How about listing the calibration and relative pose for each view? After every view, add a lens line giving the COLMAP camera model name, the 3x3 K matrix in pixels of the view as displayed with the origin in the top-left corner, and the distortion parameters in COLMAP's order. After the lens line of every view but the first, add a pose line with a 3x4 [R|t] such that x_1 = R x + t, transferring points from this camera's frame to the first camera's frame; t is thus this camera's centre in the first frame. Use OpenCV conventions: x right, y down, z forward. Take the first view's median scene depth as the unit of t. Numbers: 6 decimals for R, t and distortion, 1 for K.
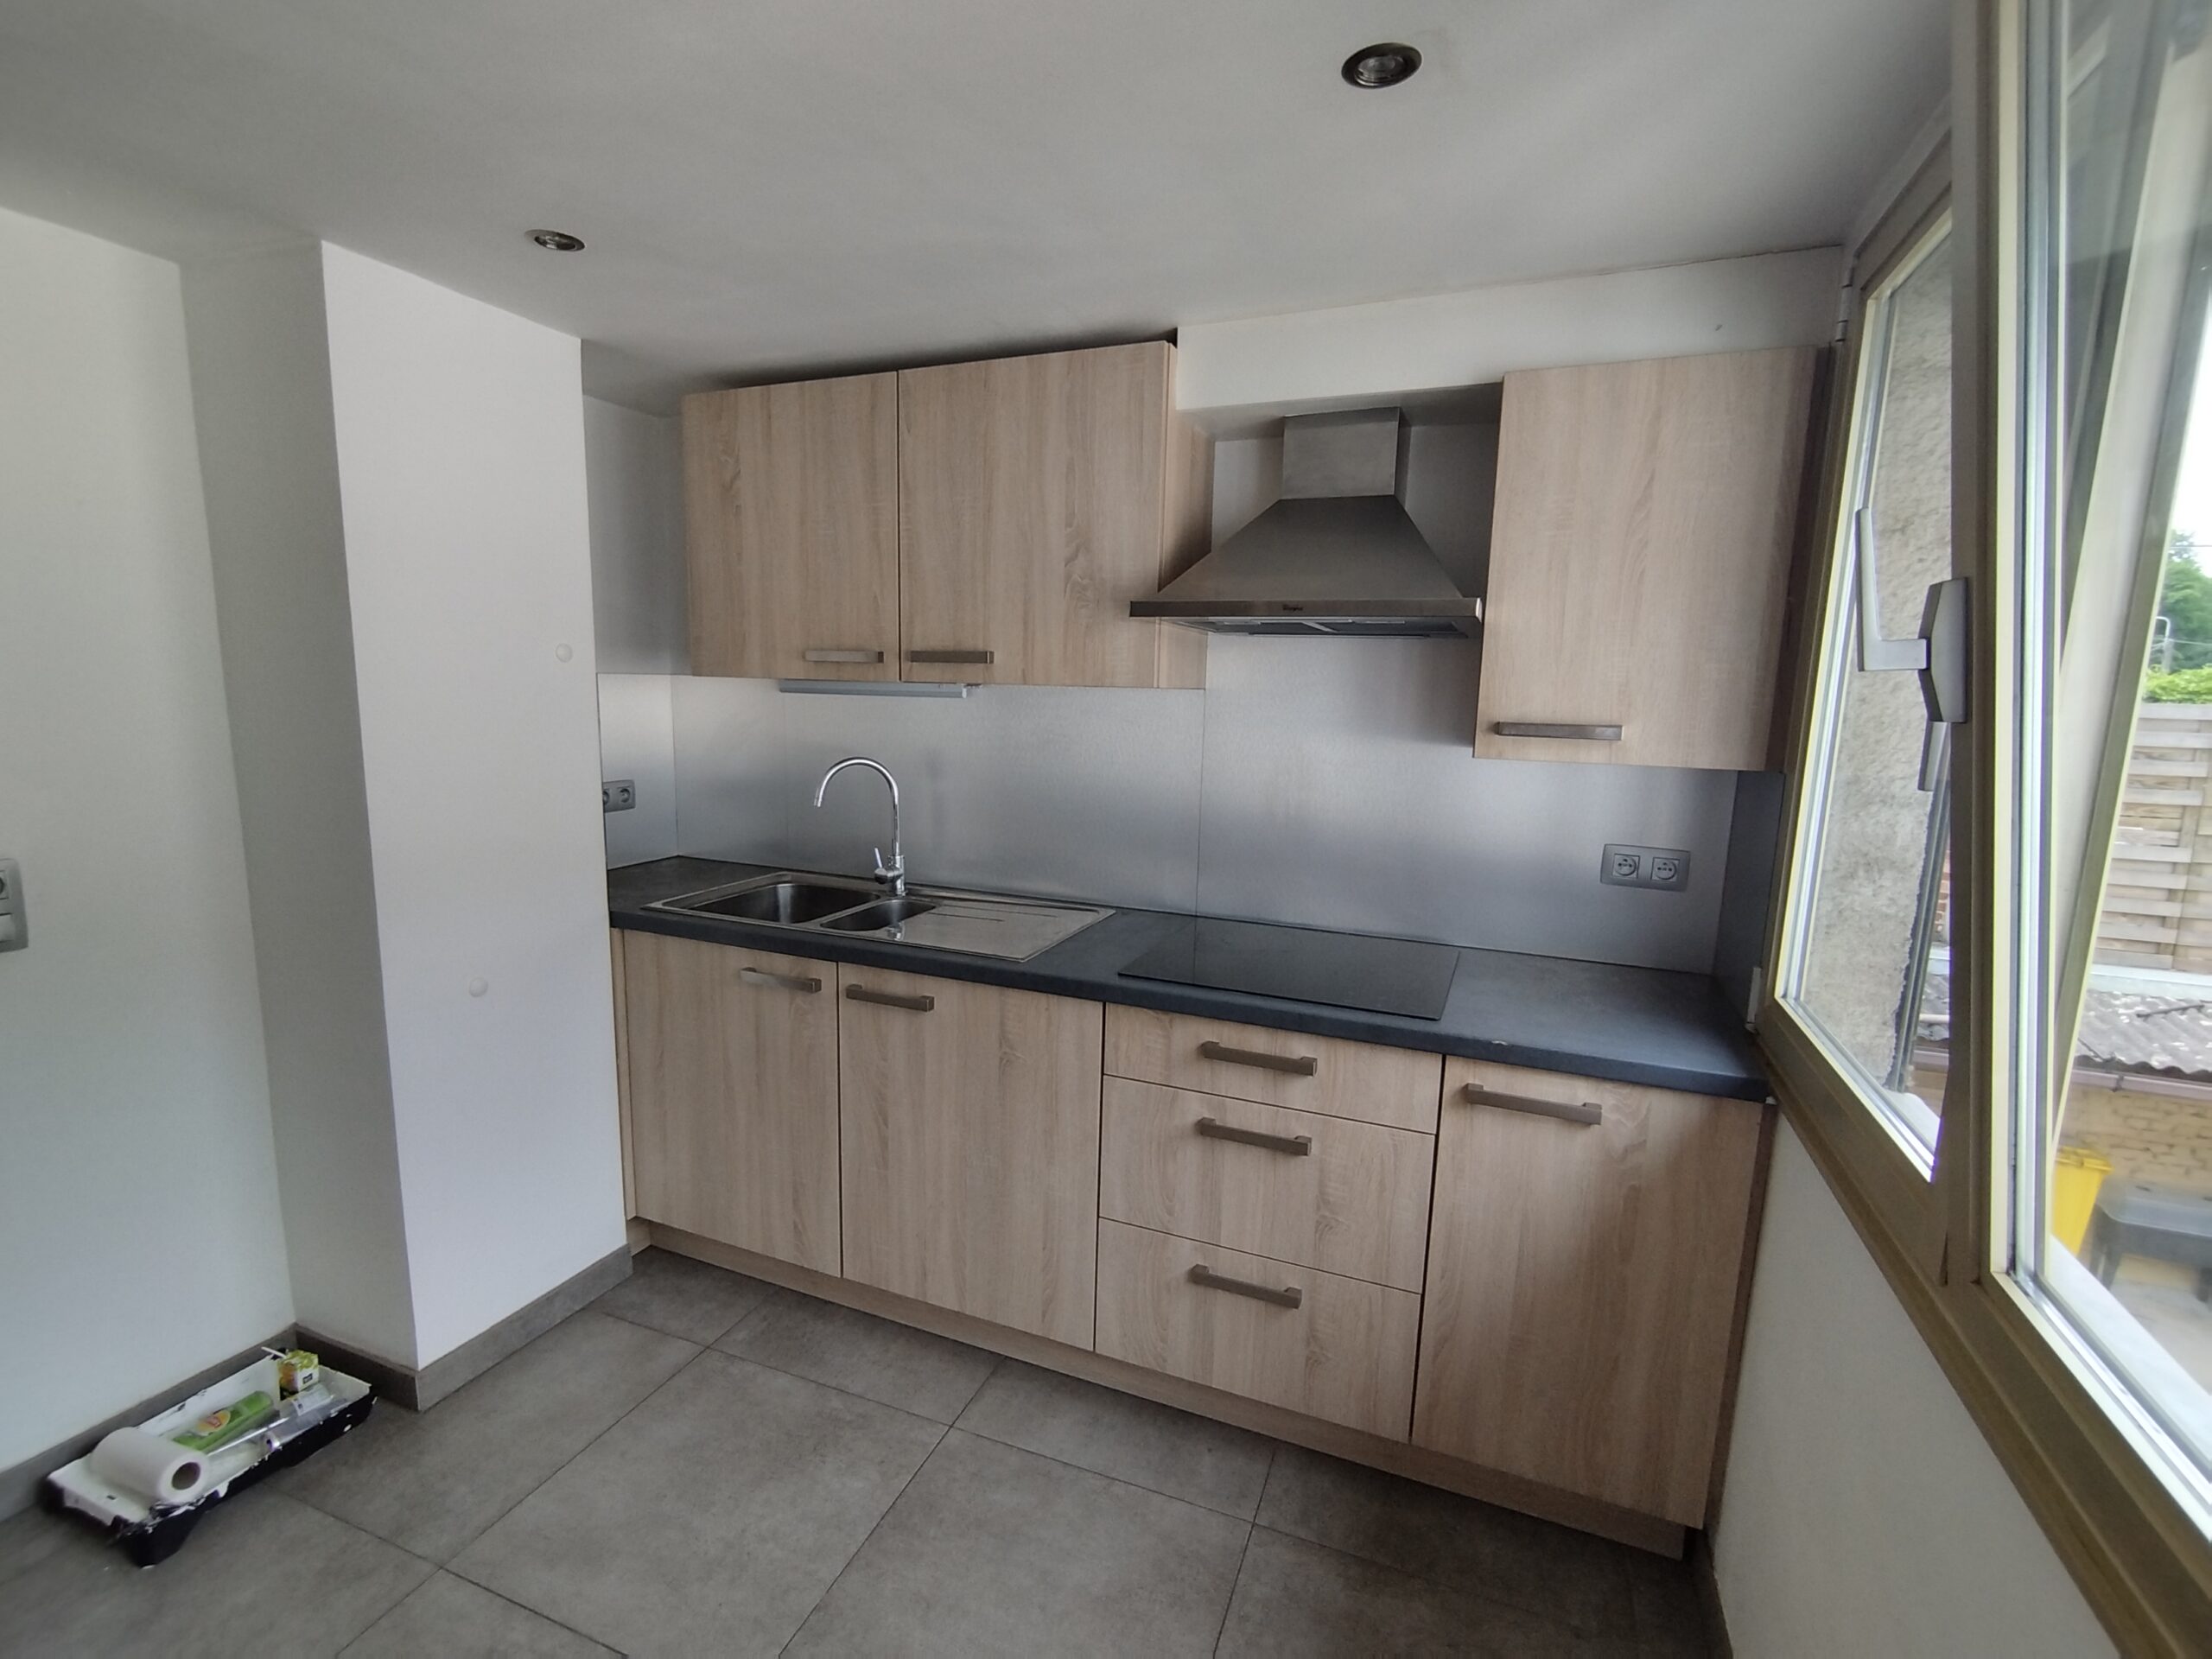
lens RADIAL K [[1016.0, 0, 1098.4], [0, 1016.0, 844.0], [0, 0, 1]] dist [-0.003748, 0.002710]
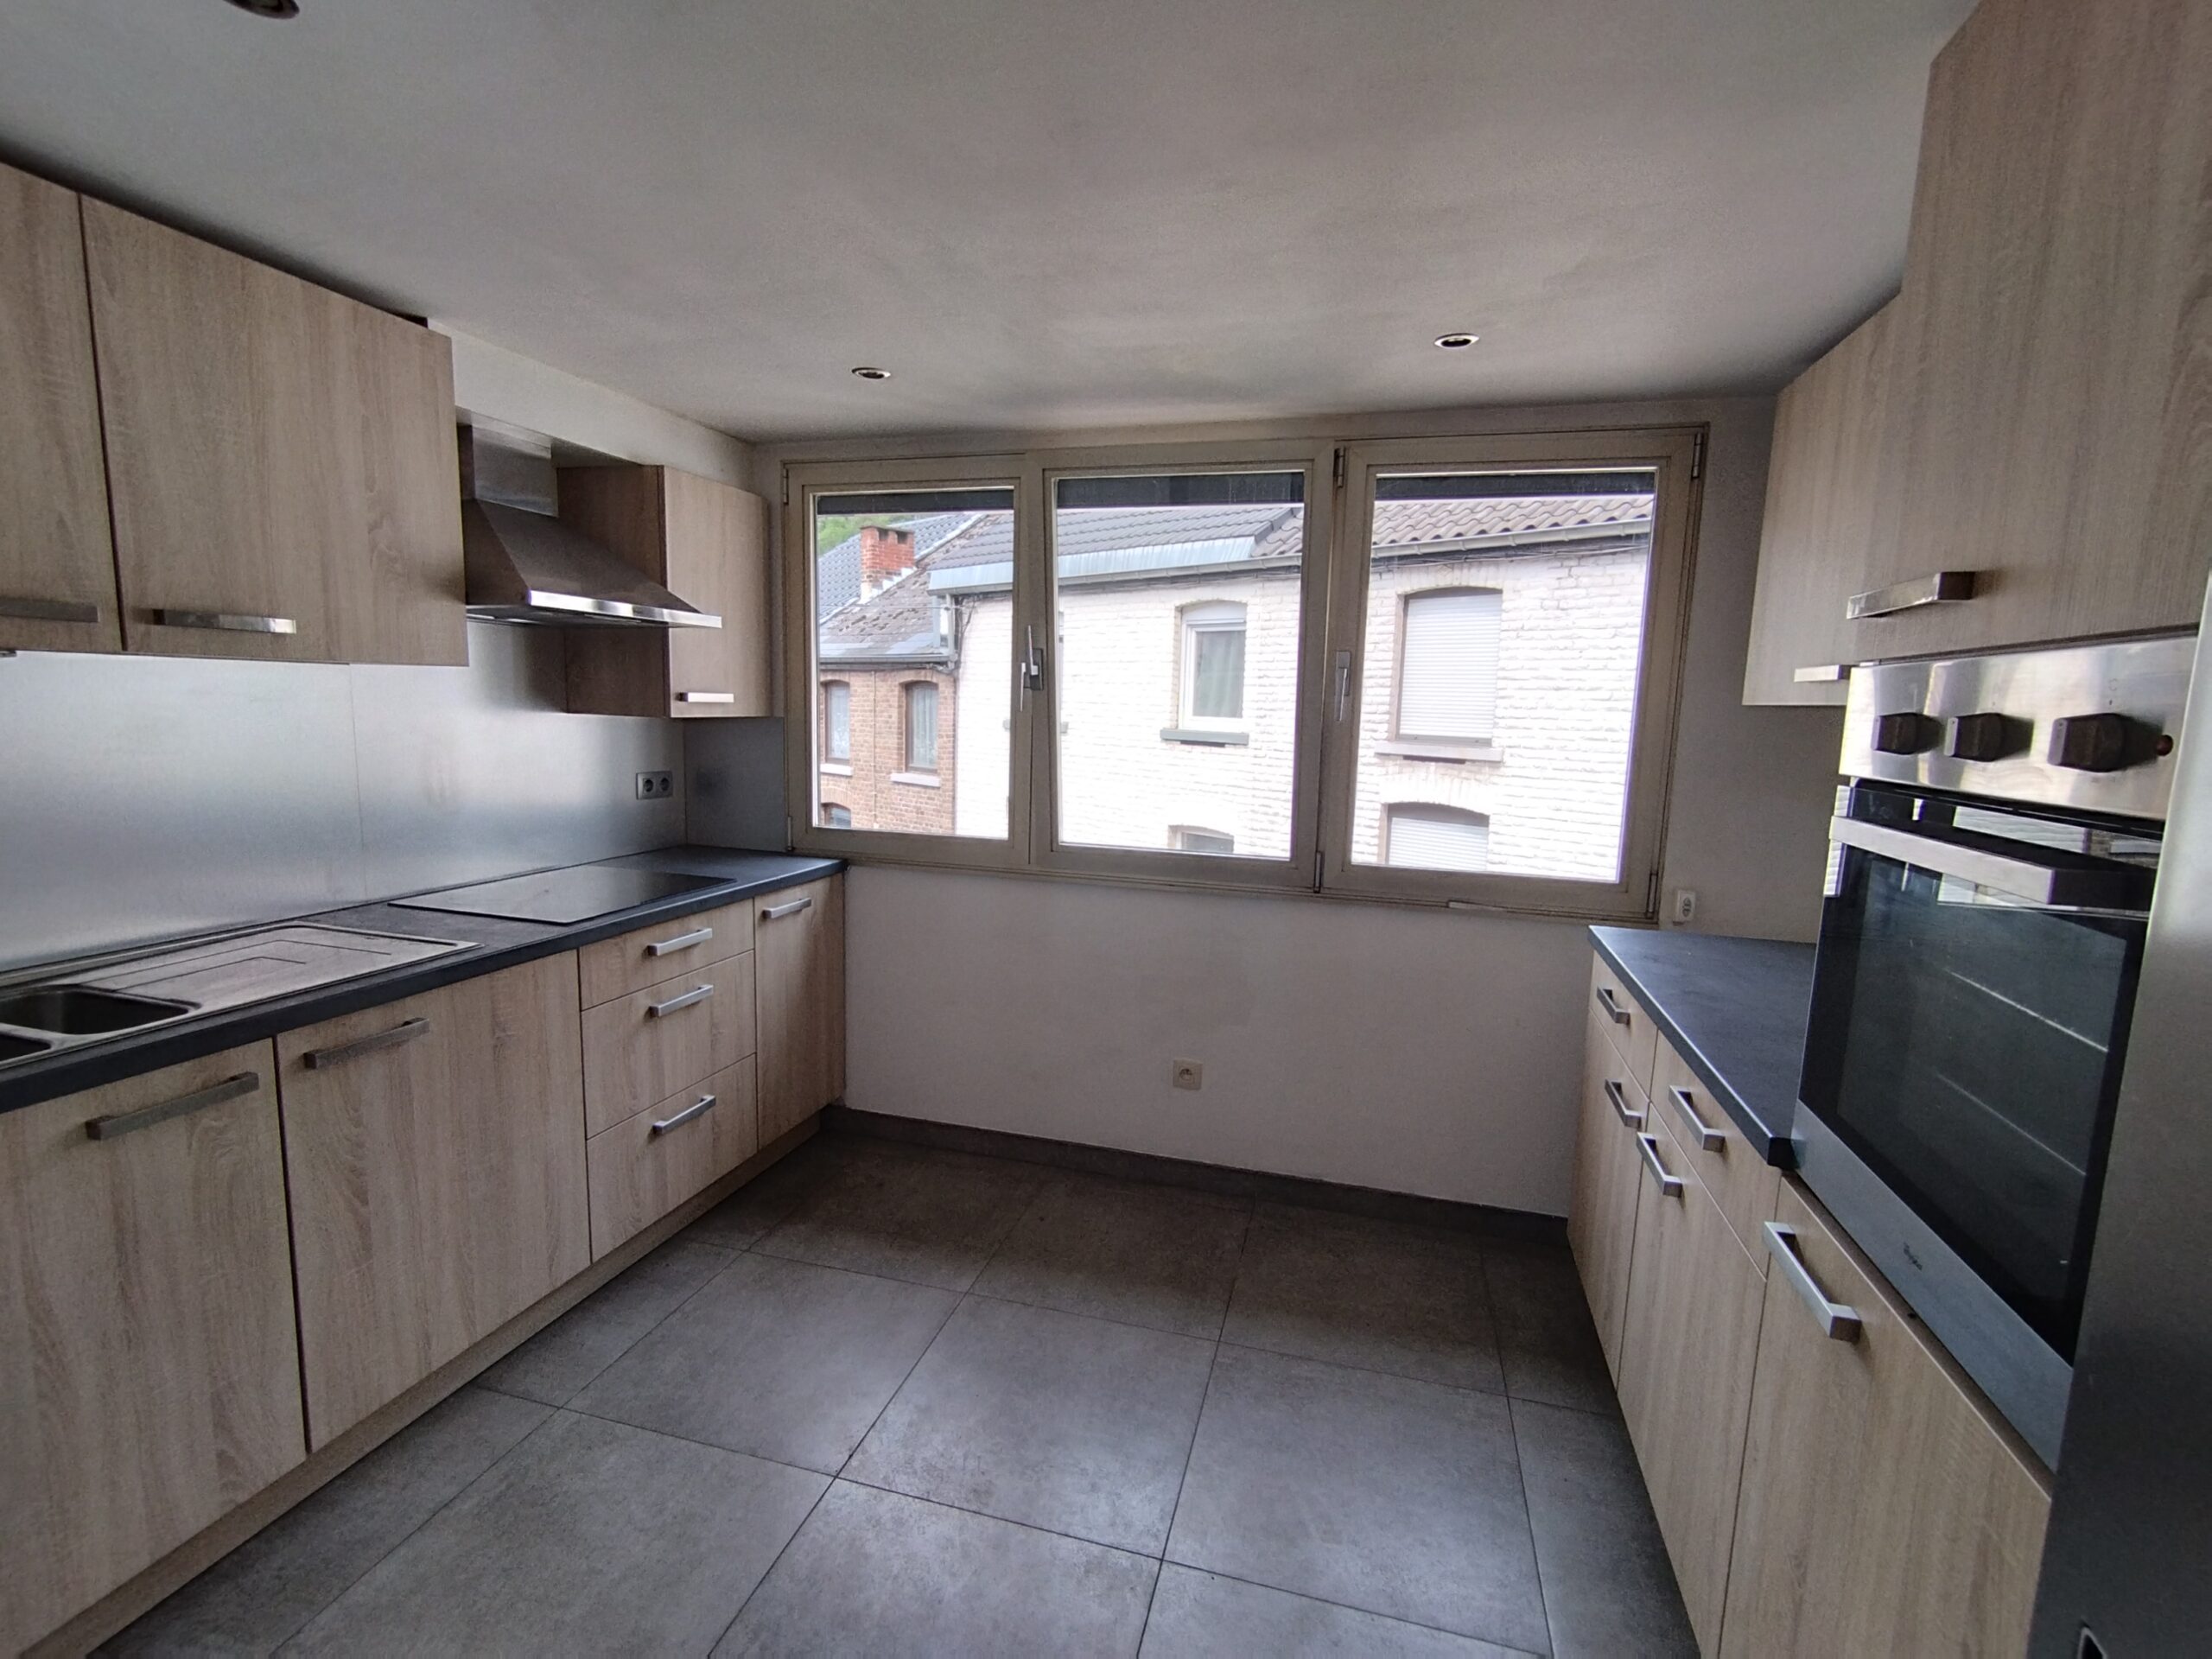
lens RADIAL K [[1016.0, 0, 1098.7], [0, 1016.0, 826.9], [0, 0, 1]] dist [-0.003748, 0.002710]
pose [[-0.102763, -0.150664, 0.983229, -1.047781], [0.121228, 0.979197, 0.162716, -0.081440], [-0.987291, 0.135917, -0.082361, 0.458457]]
